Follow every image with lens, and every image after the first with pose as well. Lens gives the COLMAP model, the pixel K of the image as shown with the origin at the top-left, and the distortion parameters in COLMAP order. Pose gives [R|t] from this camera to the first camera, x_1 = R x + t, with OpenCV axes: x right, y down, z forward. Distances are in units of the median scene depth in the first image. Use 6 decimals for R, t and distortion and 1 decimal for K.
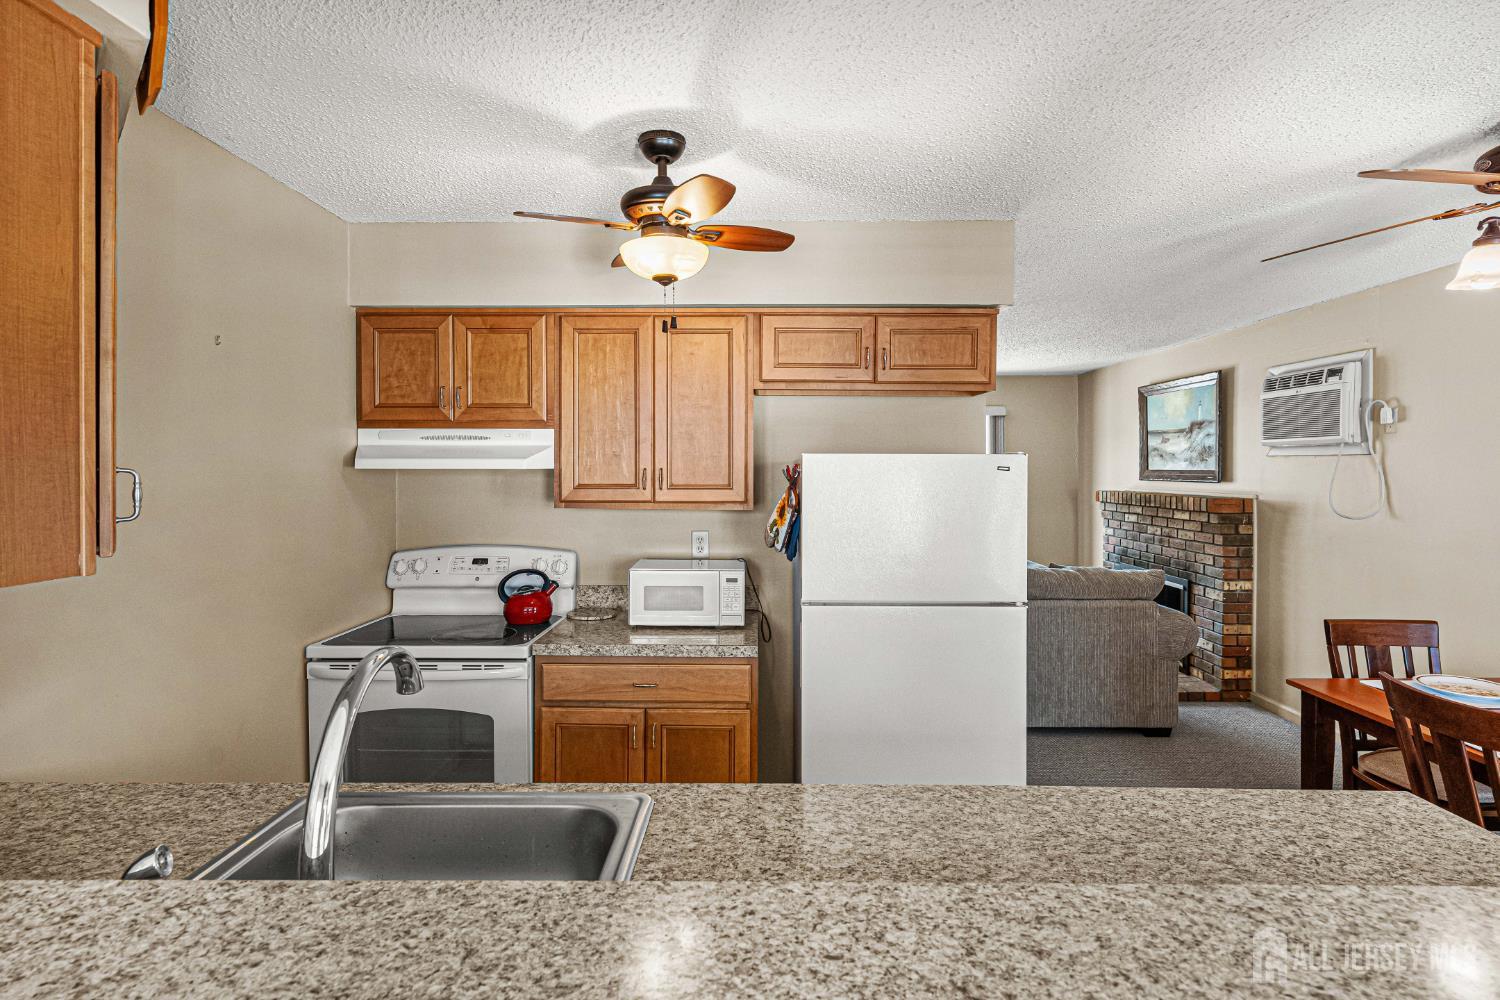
lens RADIAL K [[751.6, 0, 761.0], [0, 751.6, 477.0], [0, 0, 1]] dist [0.016774, 0.000685]
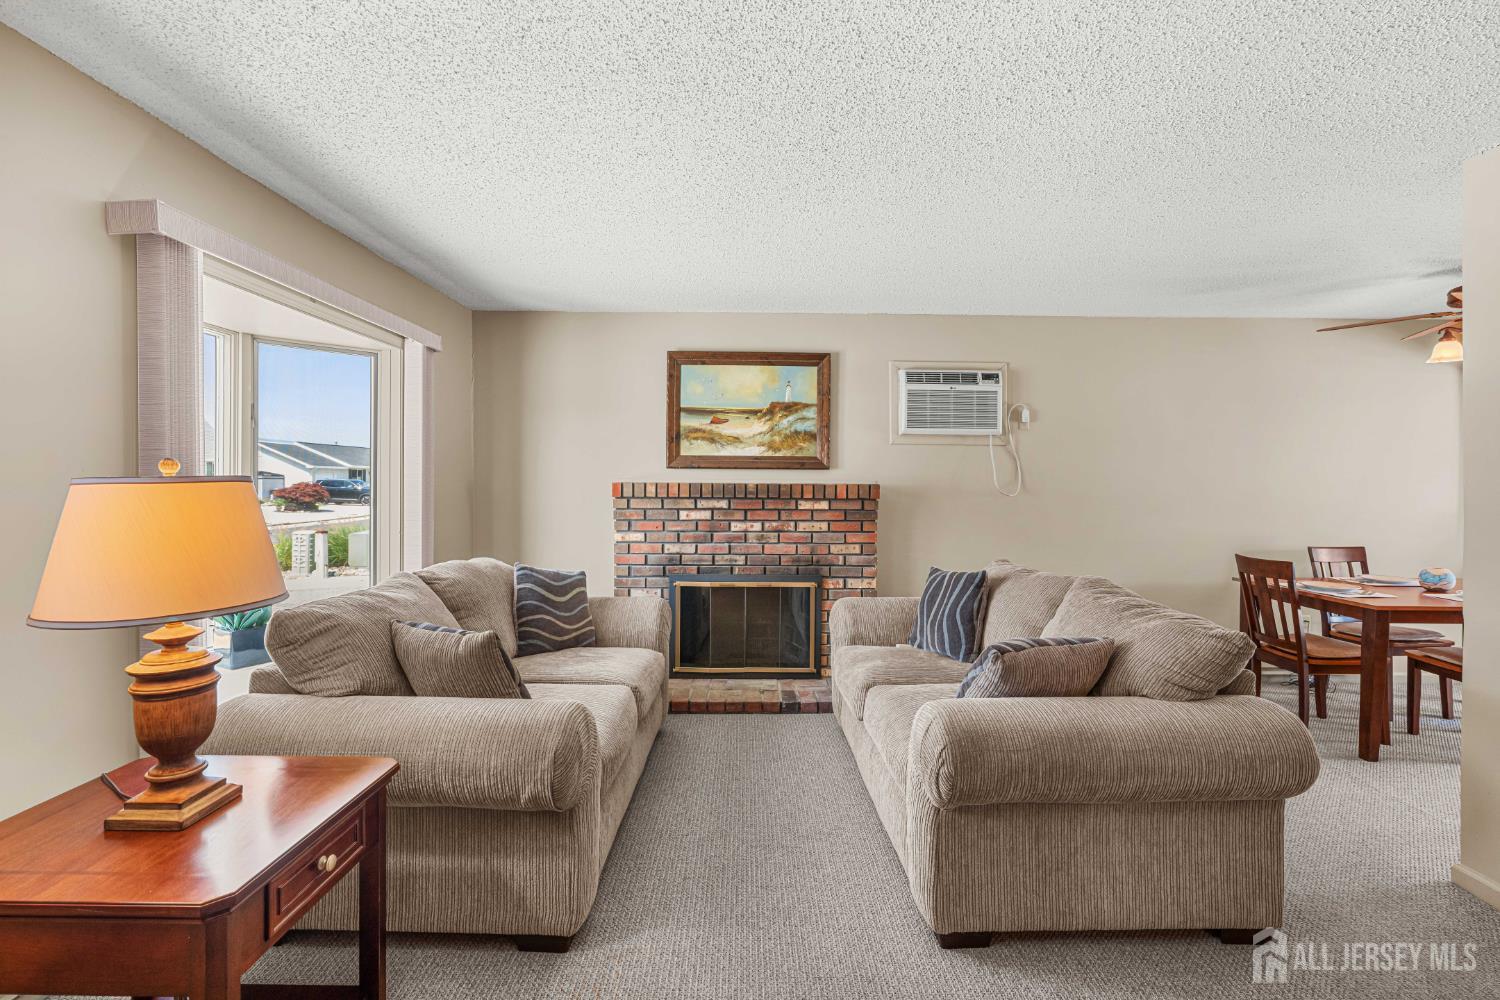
lens RADIAL K [[671.6, 0, 757.0], [0, 671.6, 486.2], [0, 0, 1]] dist [-0.001649, -0.000442]
pose [[-0.013017, -0.009724, 0.999868, -0.261342], [0.005232, 0.999938, 0.009792, 0.020866], [-0.999902, 0.005359, -0.012965, 1.141144]]
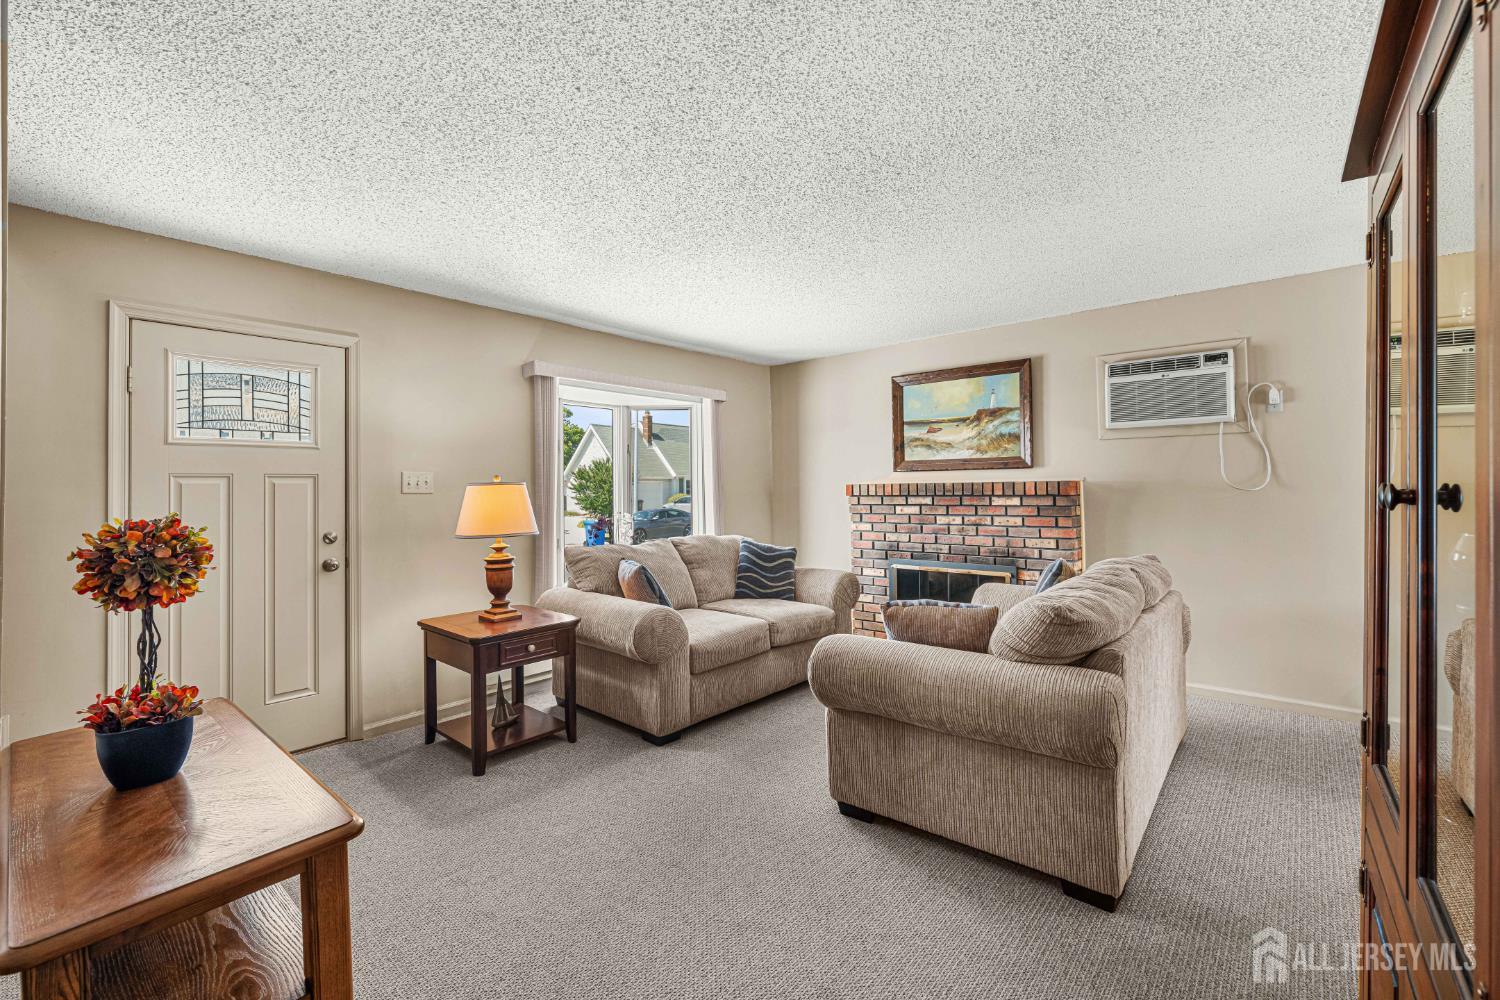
lens RADIAL K [[642.9, 0, 746.9], [0, 642.9, 480.8], [0, 0, 1]] dist [-0.002595, -0.000132]
pose [[0.656627, 0.002113, 0.754212, -0.312666], [0.021352, 0.999543, -0.021390, 0.036604], [-0.753913, 0.030150, 0.656282, 0.745892]]
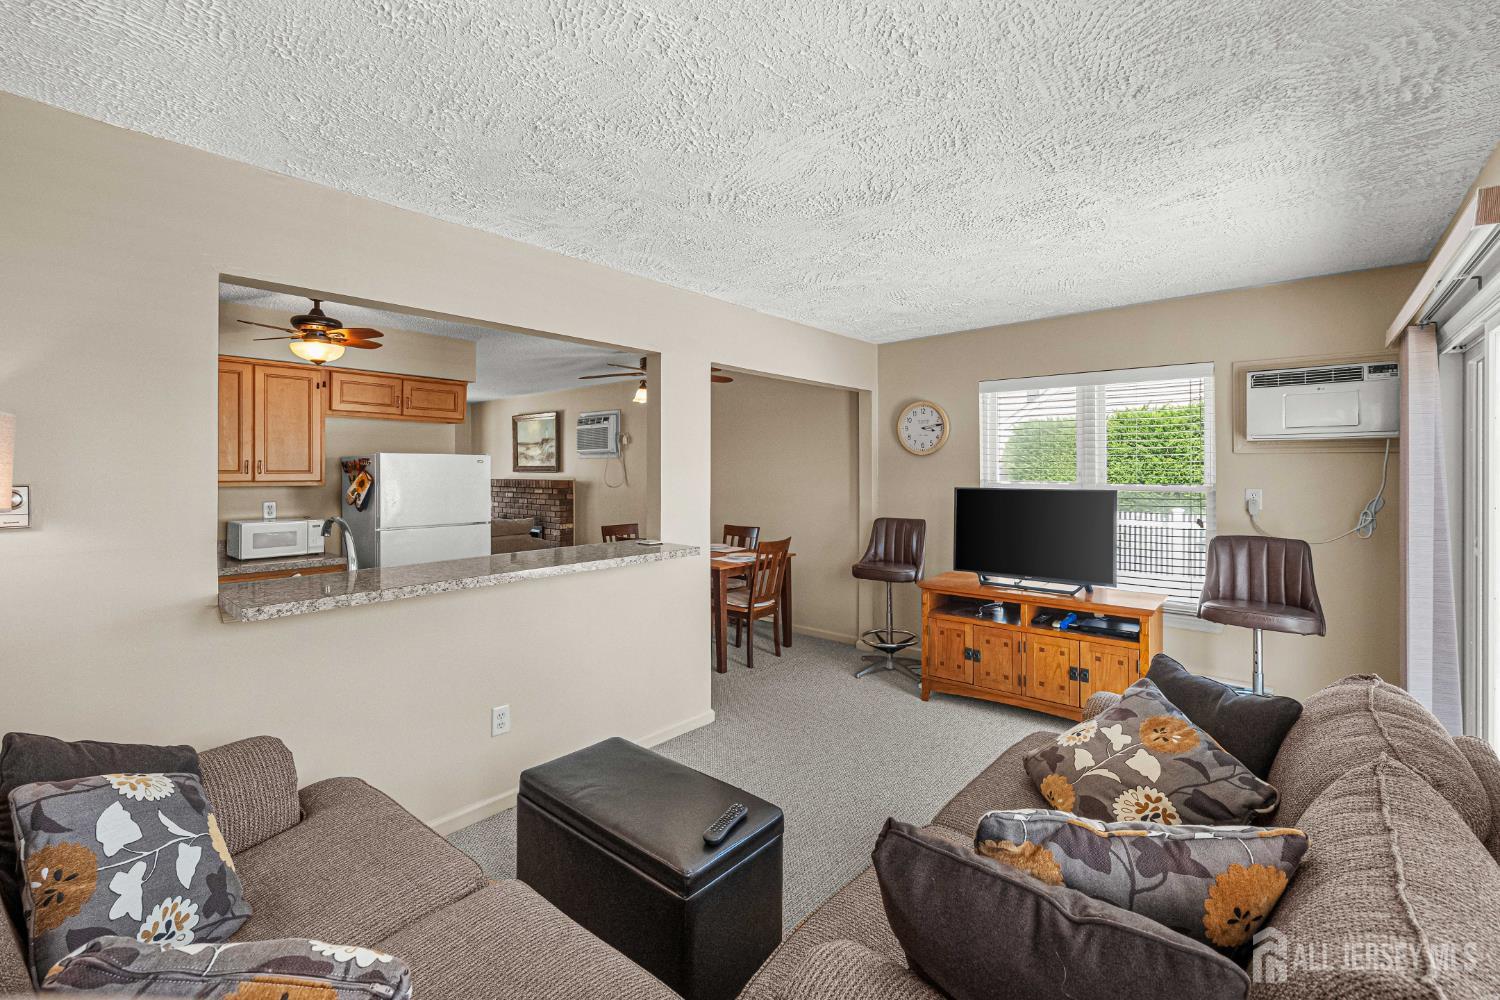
lens RADIAL K [[642.9, 0, 752.6], [0, 642.9, 471.6], [0, 0, 1]] dist [-0.002595, -0.000132]
pose [[0.652215, -0.004225, 0.758023, -0.279349], [0.010035, 0.999945, -0.003061, 0.015717], [-0.757968, 0.009603, 0.652221, -0.395314]]
